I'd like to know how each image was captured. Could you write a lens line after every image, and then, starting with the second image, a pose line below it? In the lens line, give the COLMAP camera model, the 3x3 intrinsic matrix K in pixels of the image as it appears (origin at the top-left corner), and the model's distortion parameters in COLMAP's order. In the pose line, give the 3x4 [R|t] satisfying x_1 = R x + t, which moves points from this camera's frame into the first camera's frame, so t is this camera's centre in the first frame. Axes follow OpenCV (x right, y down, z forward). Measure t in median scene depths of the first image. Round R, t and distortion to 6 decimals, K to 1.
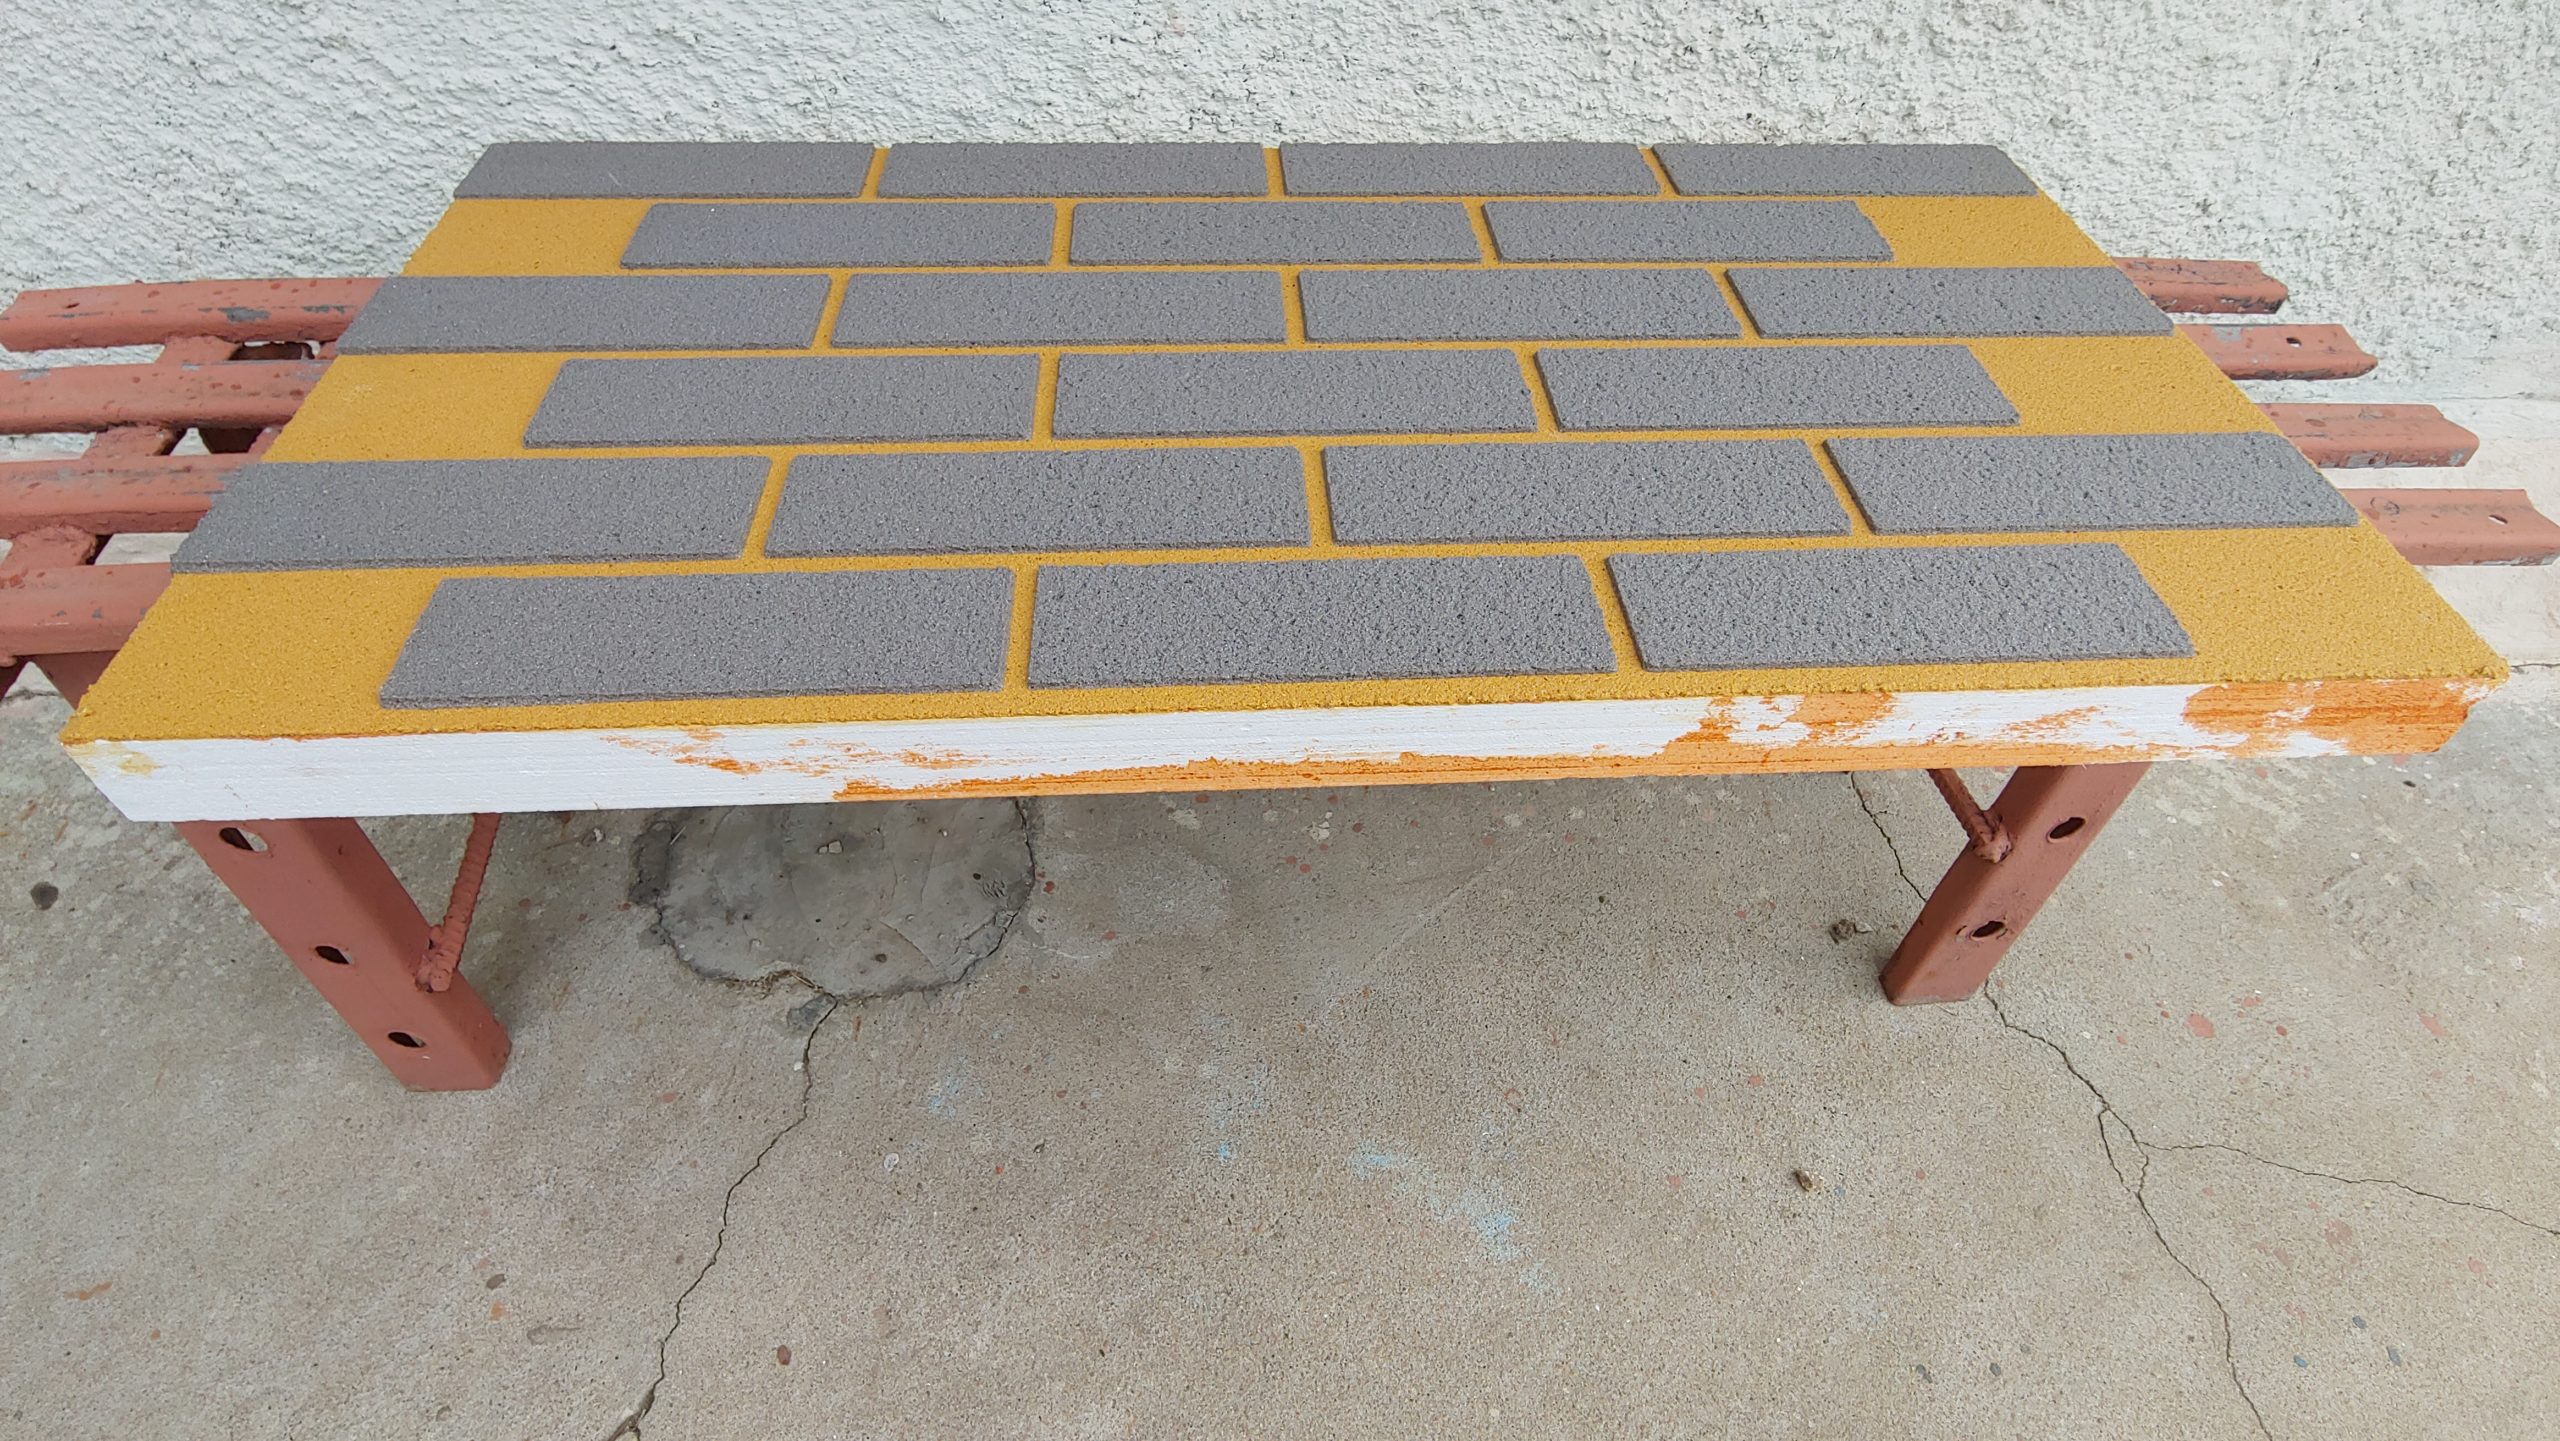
lens RADIAL K [[1333.5, 0, 1267.1], [0, 1333.5, 716.8], [0, 0, 1]] dist [0.020374, -0.030309]
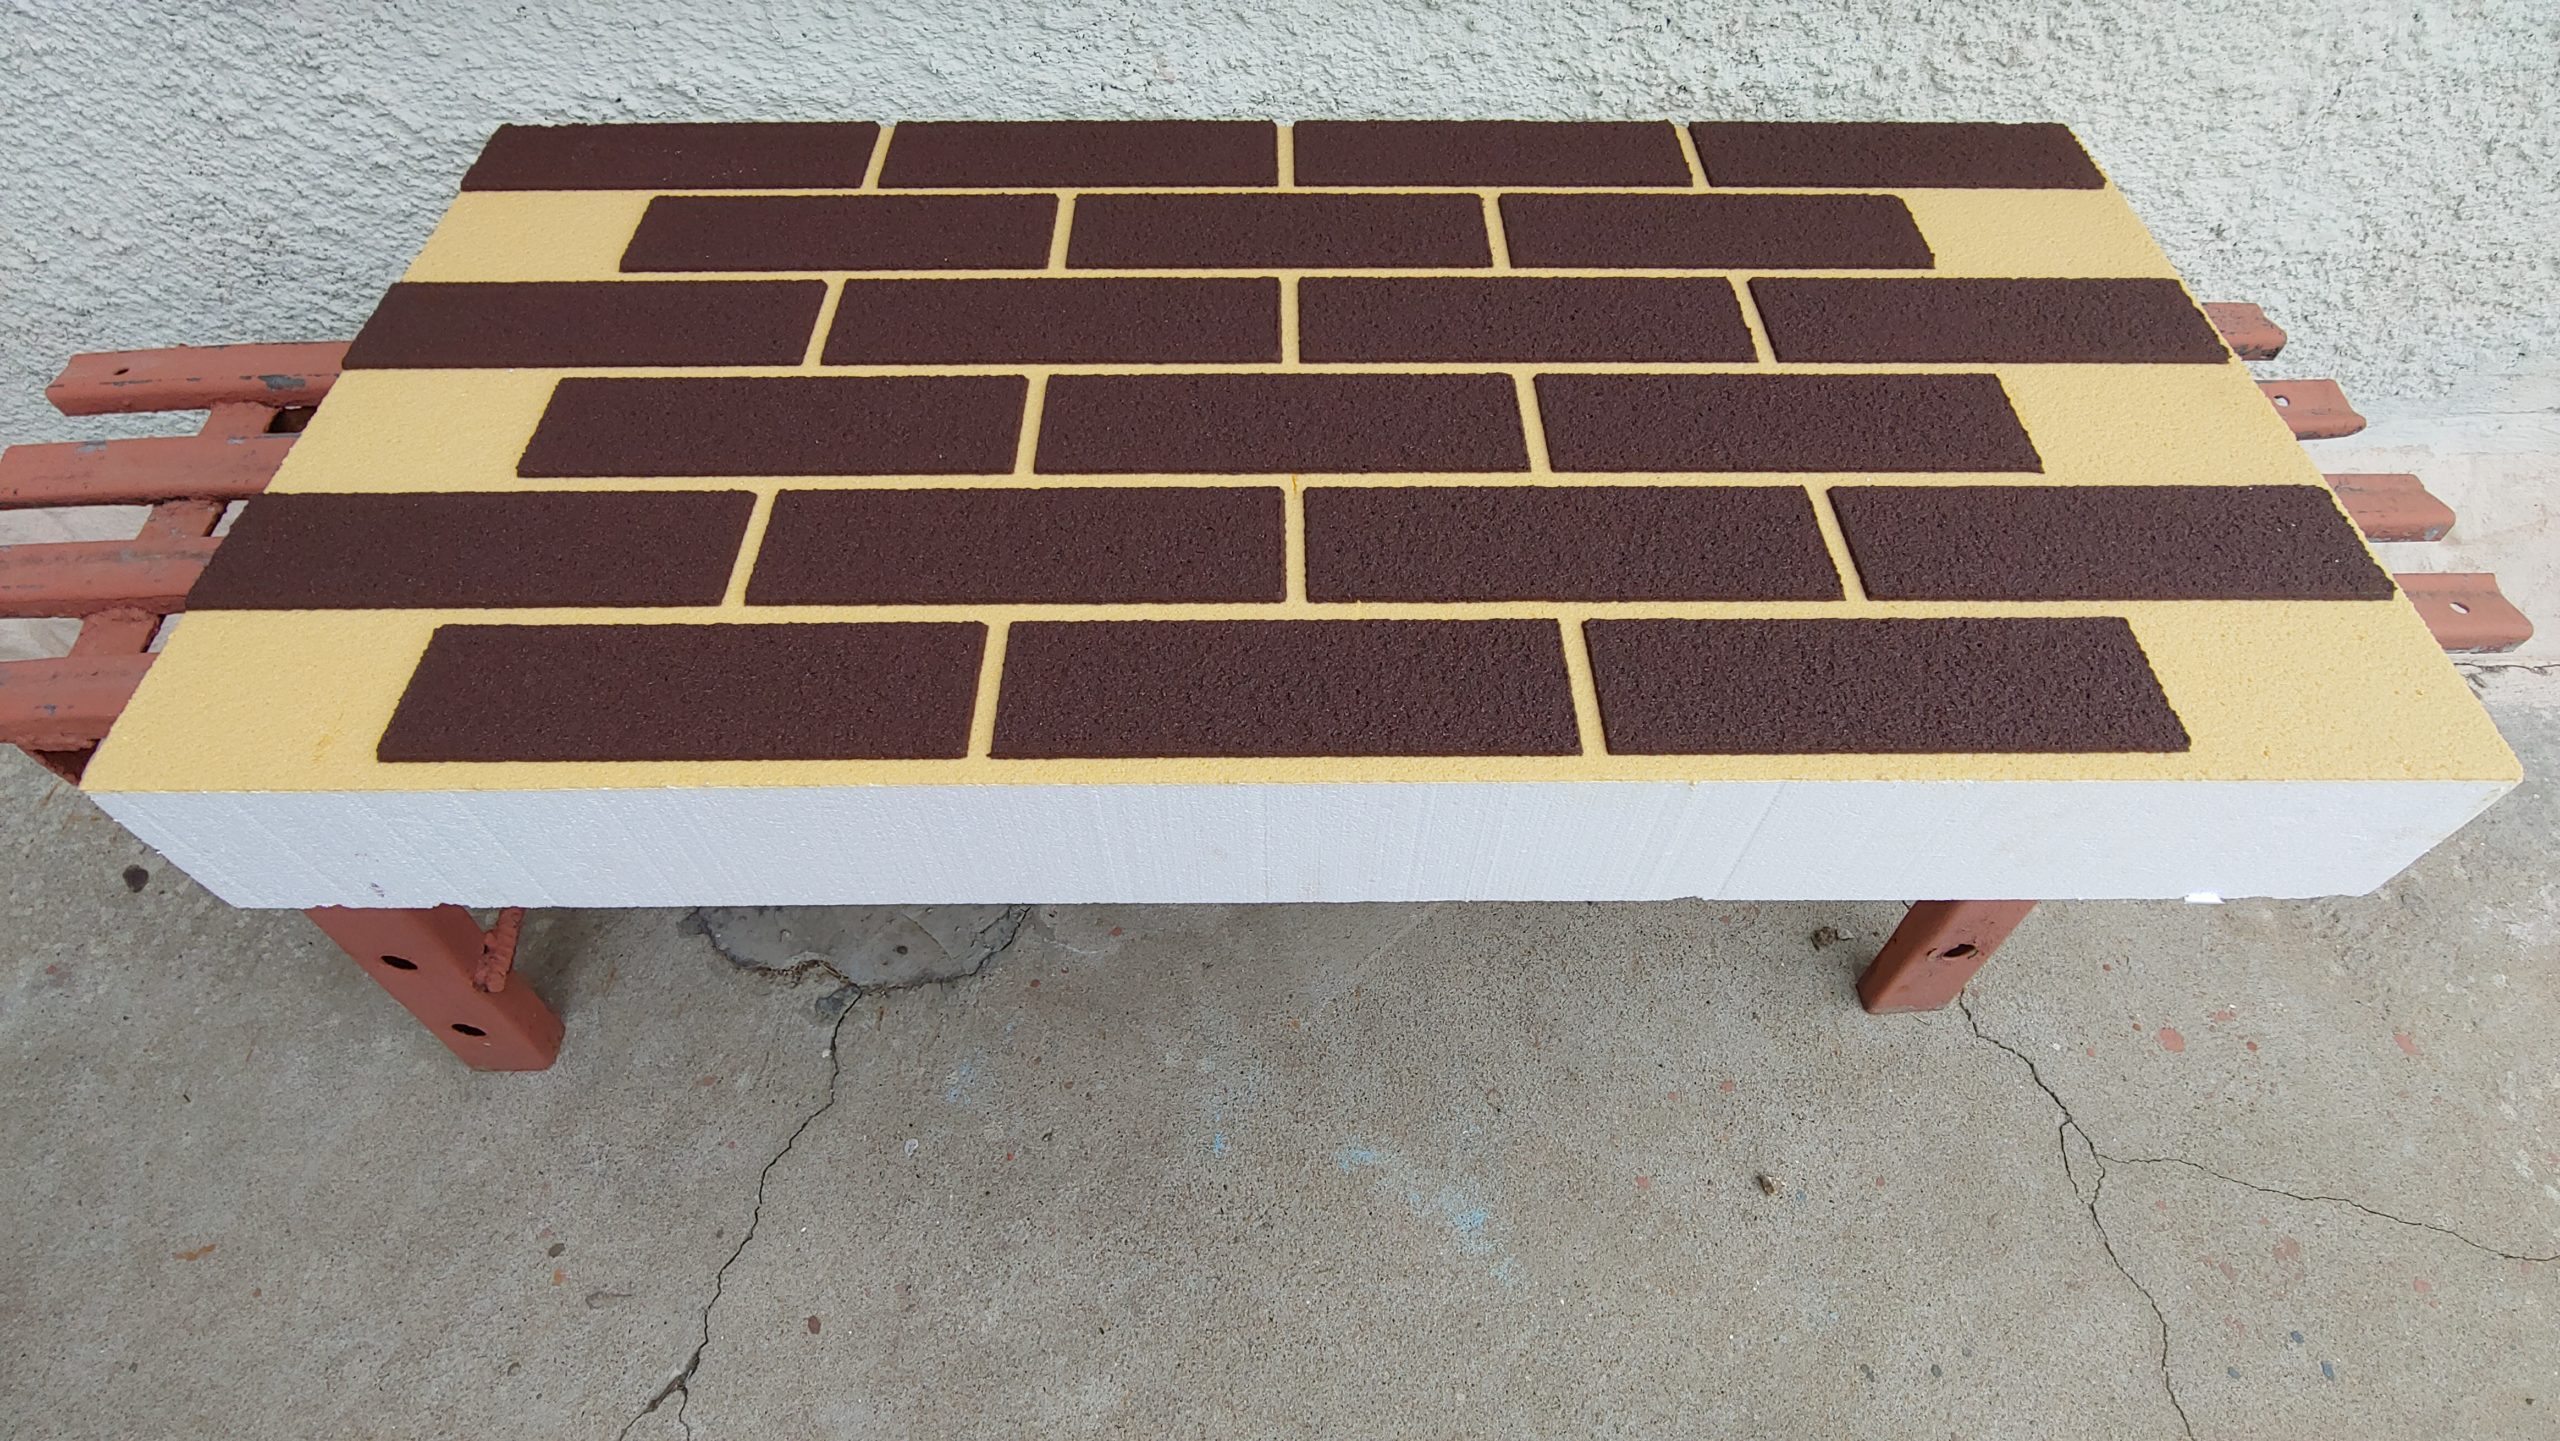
lens RADIAL K [[1333.5, 0, 1272.8], [0, 1333.5, 721.2], [0, 0, 1]] dist [0.020374, -0.030309]
pose [[0.999176, 0.010559, -0.039181, 0.051268], [-0.007326, 0.996626, 0.081753, -0.102269], [0.039912, -0.081399, 0.995882, -0.035498]]
